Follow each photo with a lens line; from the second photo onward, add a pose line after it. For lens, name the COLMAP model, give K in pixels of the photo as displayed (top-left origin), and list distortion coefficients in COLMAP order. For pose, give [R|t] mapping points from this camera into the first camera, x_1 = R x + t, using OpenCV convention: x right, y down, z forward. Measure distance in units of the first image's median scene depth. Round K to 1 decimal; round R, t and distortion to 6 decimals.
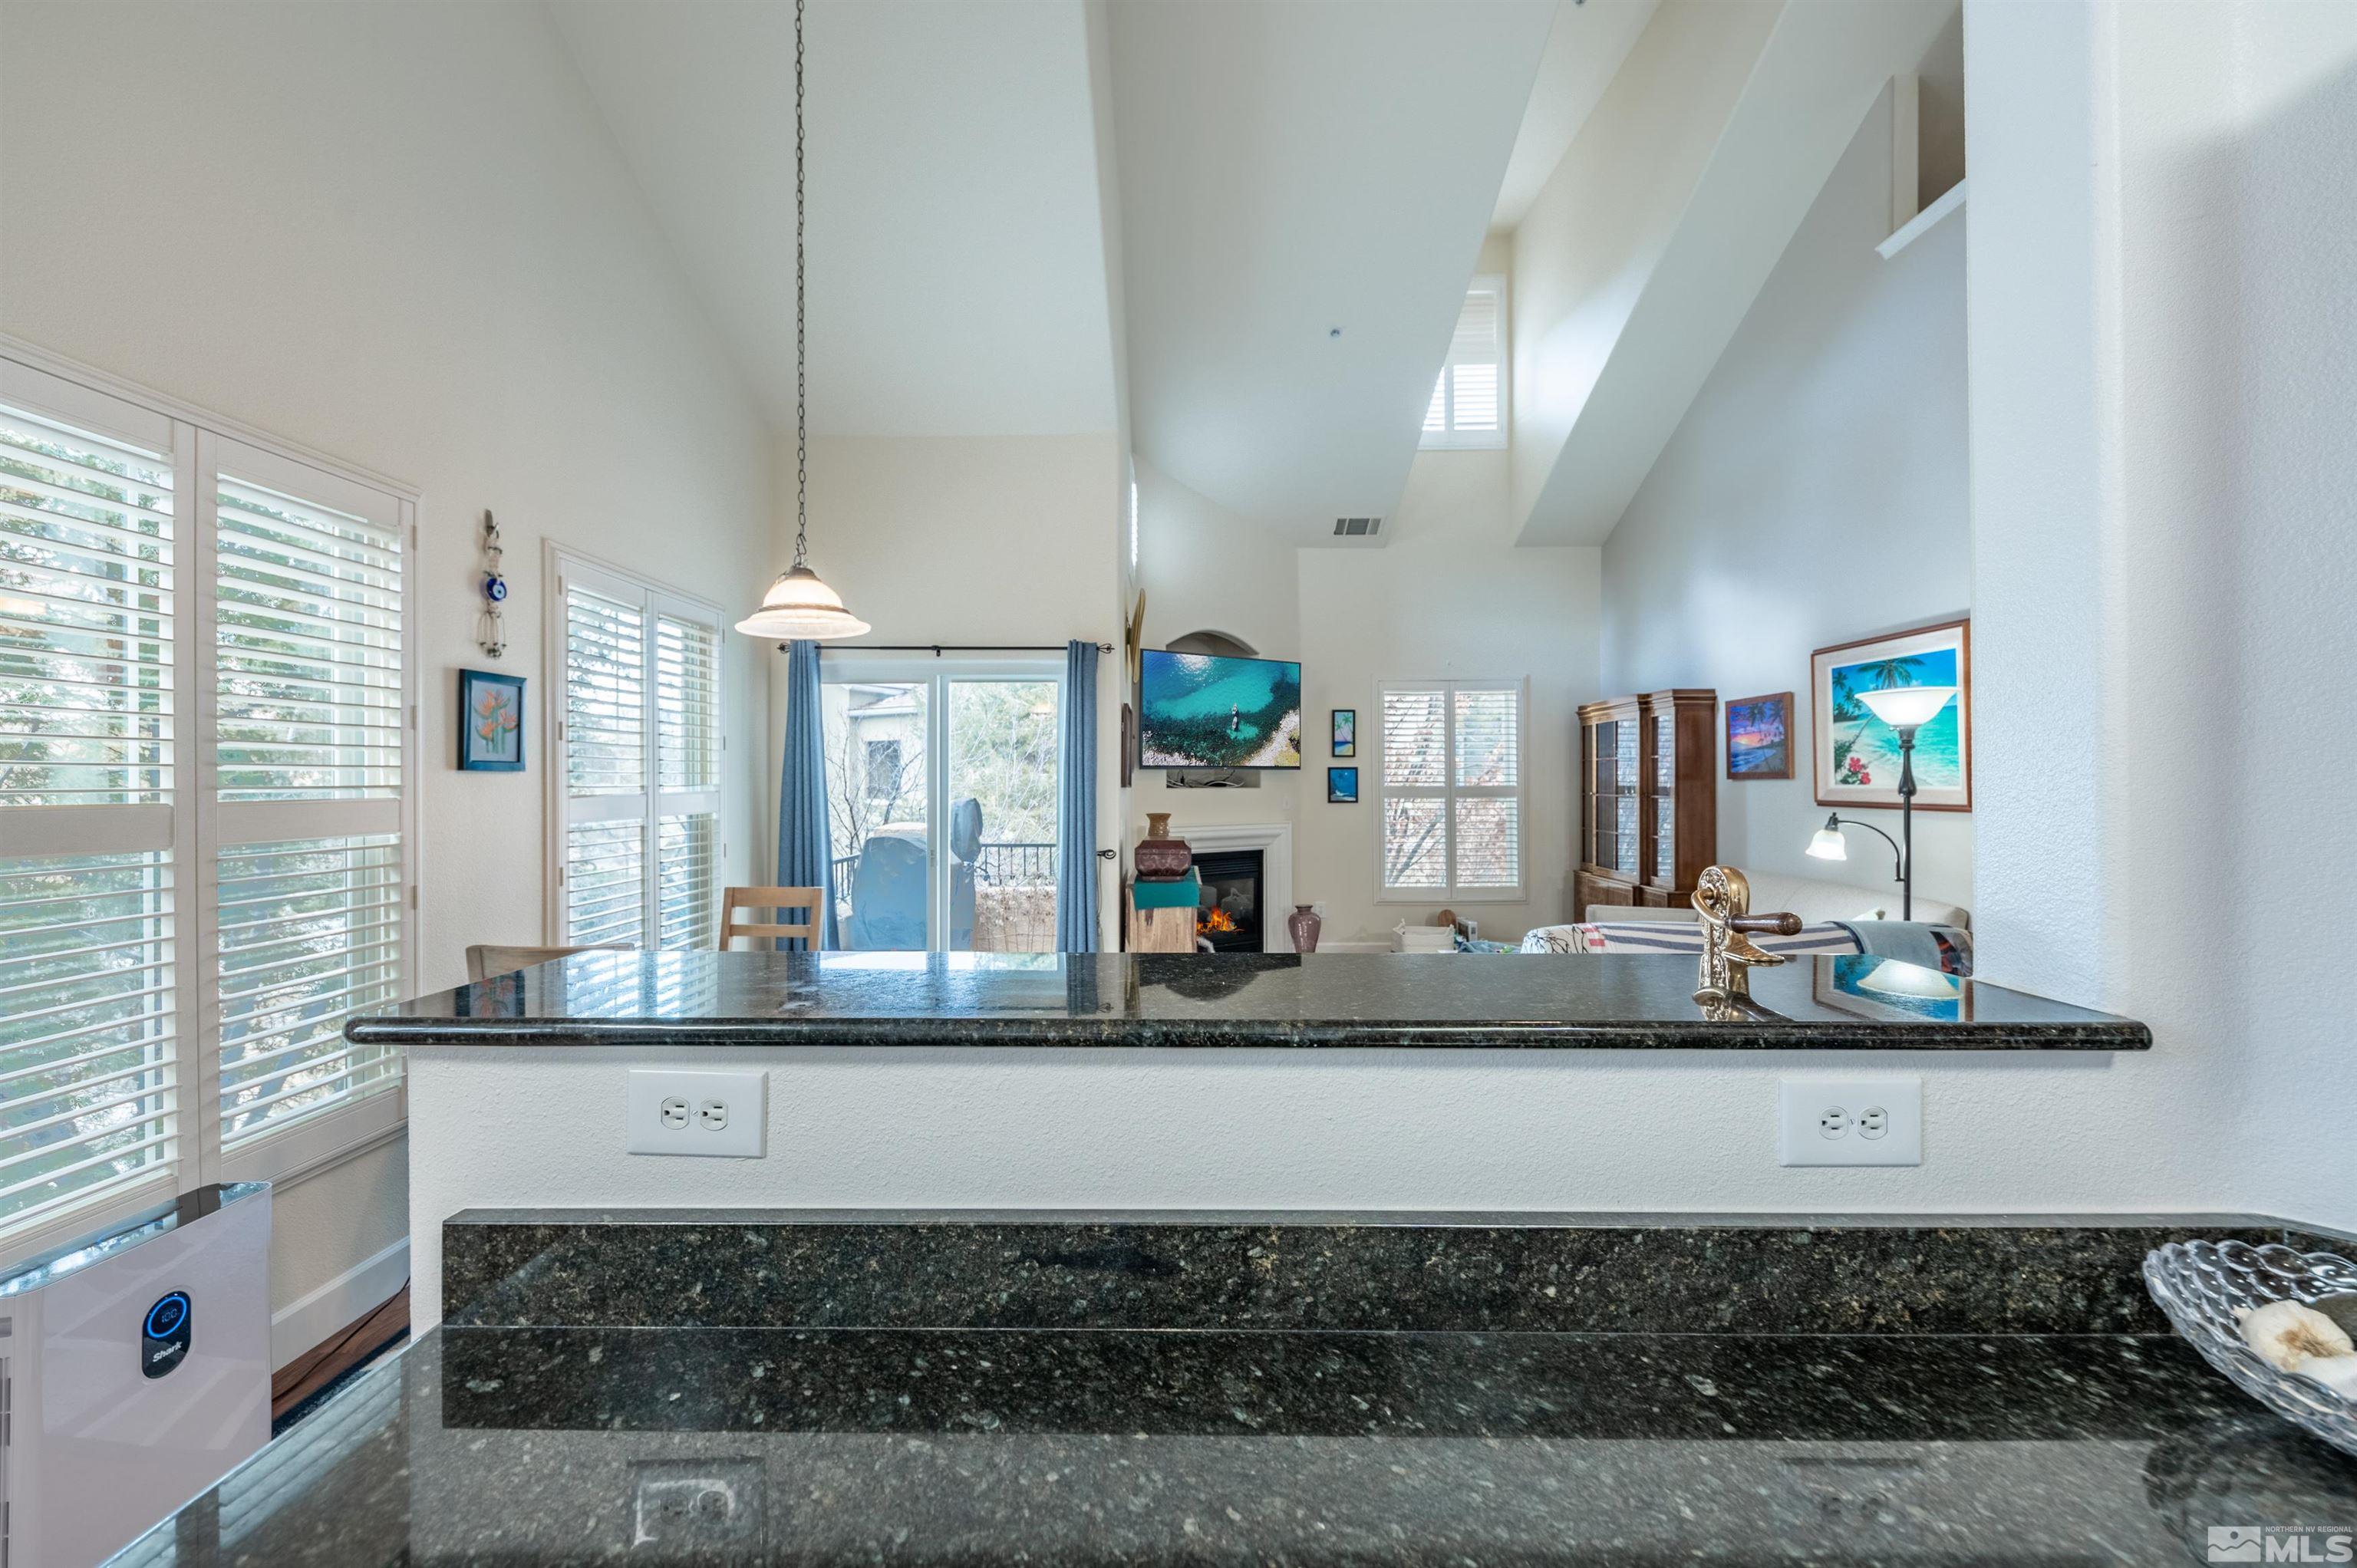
lens RADIAL K [[907.1, 0, 1177.0], [0, 907.1, 776.8], [0, 0, 1]] dist [0.009988, -0.001667]
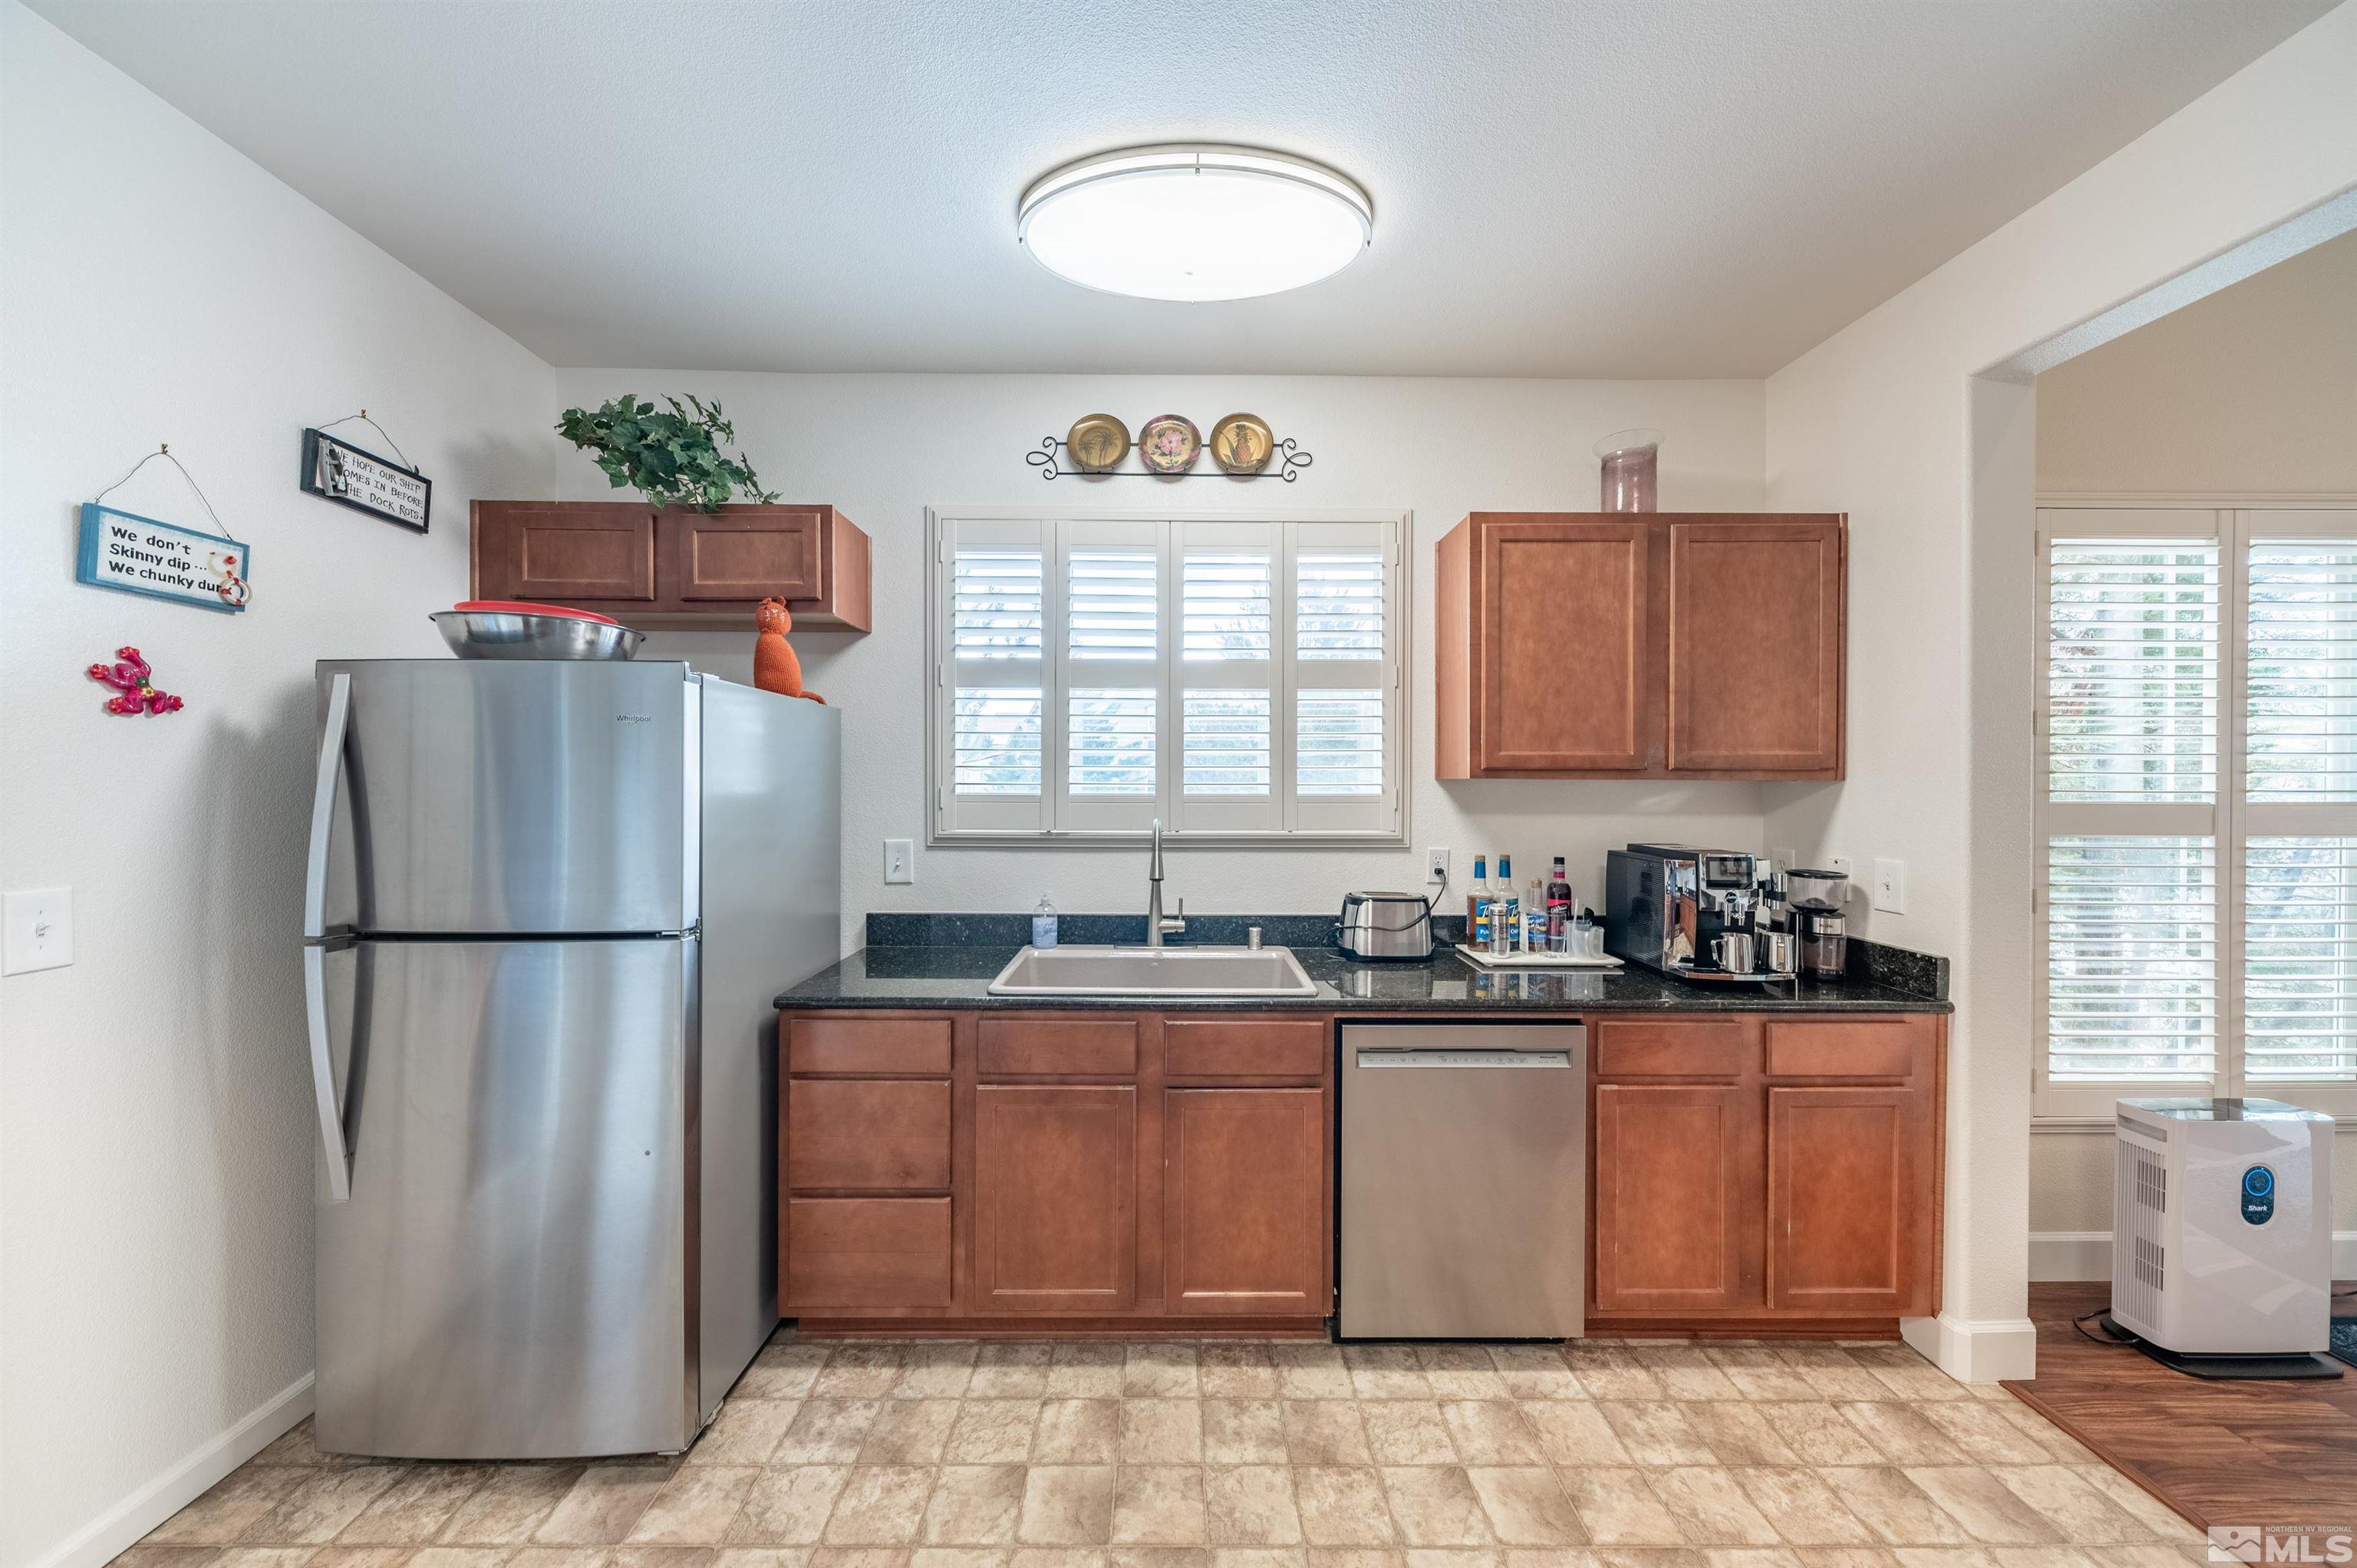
lens RADIAL K [[814.2, 0, 1176.7], [0, 814.2, 786.9], [0, 0, 1]] dist [0.010571, -0.003292]
pose [[0.017637, 0.008534, -0.999808, 0.022783], [-0.000494, 0.999964, 0.008527, -0.000958], [0.999844, 0.000344, 0.017641, -0.193776]]
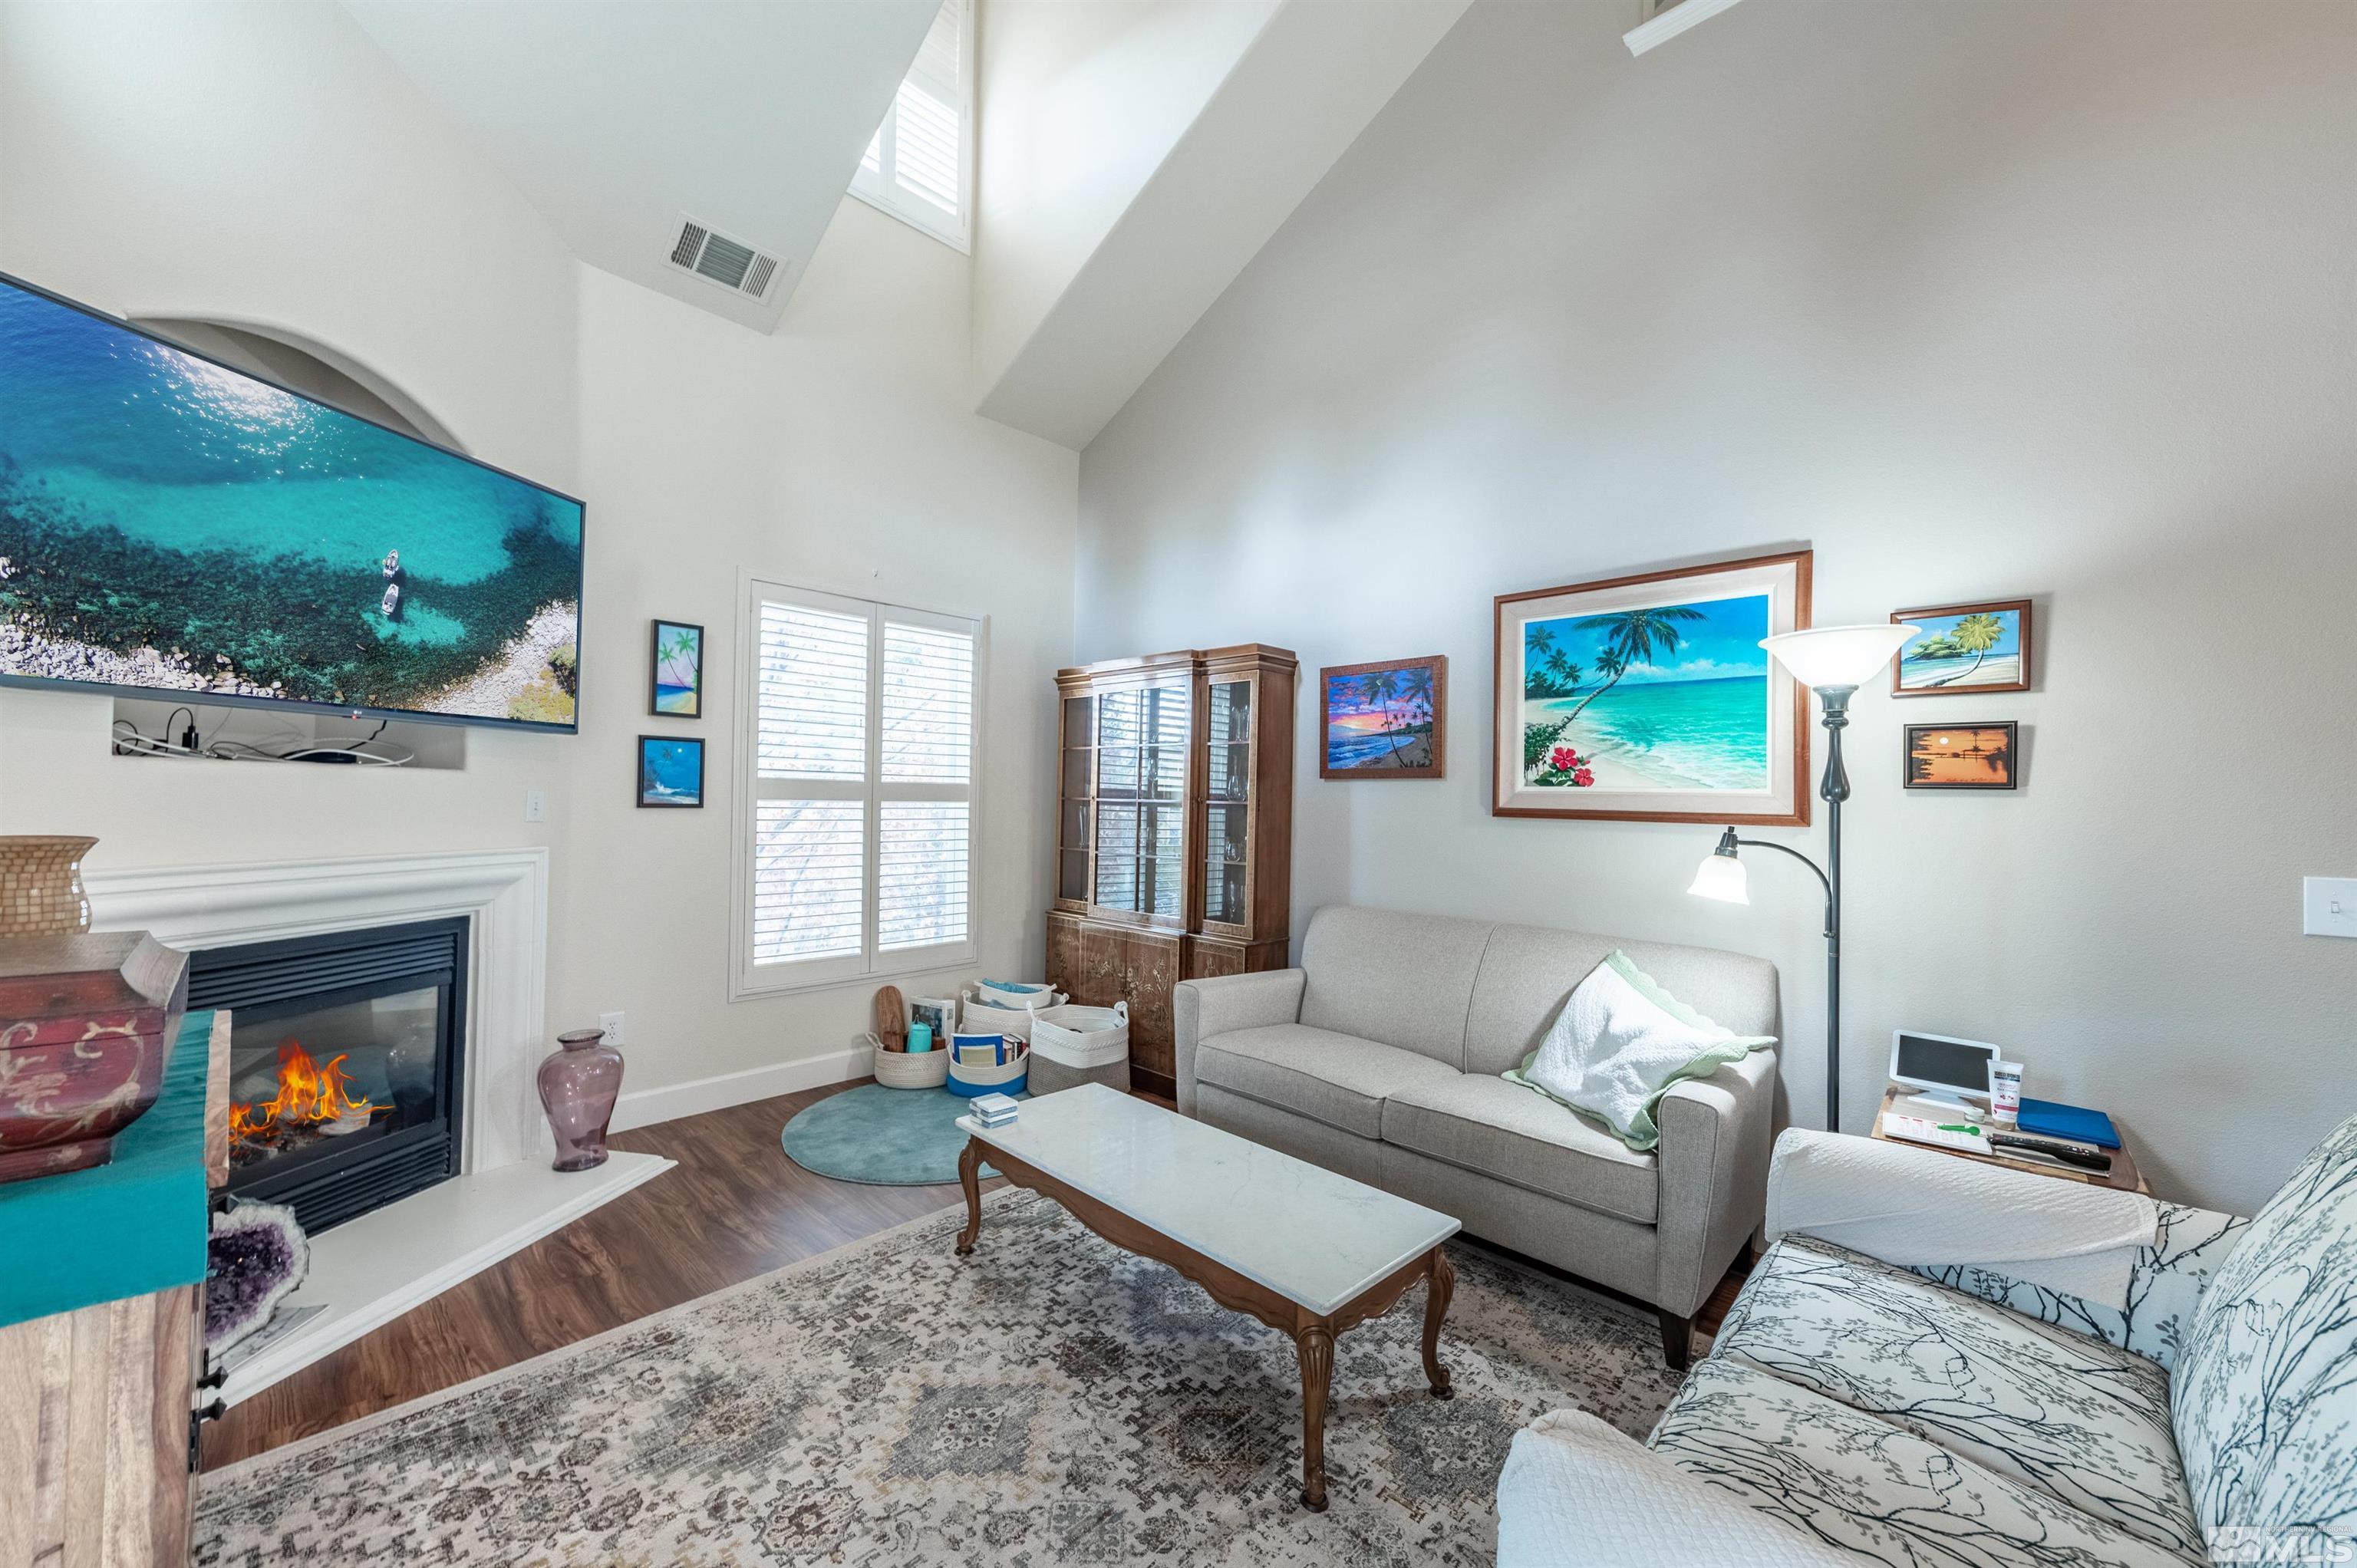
lens RADIAL K [[907.1, 0, 1184.2], [0, 907.1, 787.8], [0, 0, 1]] dist [0.009988, -0.001667]
pose [[0.688136, 0.026455, 0.725099, 0.020078], [-0.025257, 0.999603, -0.012501, 0.022159], [-0.725142, -0.009712, 0.688531, 0.613401]]
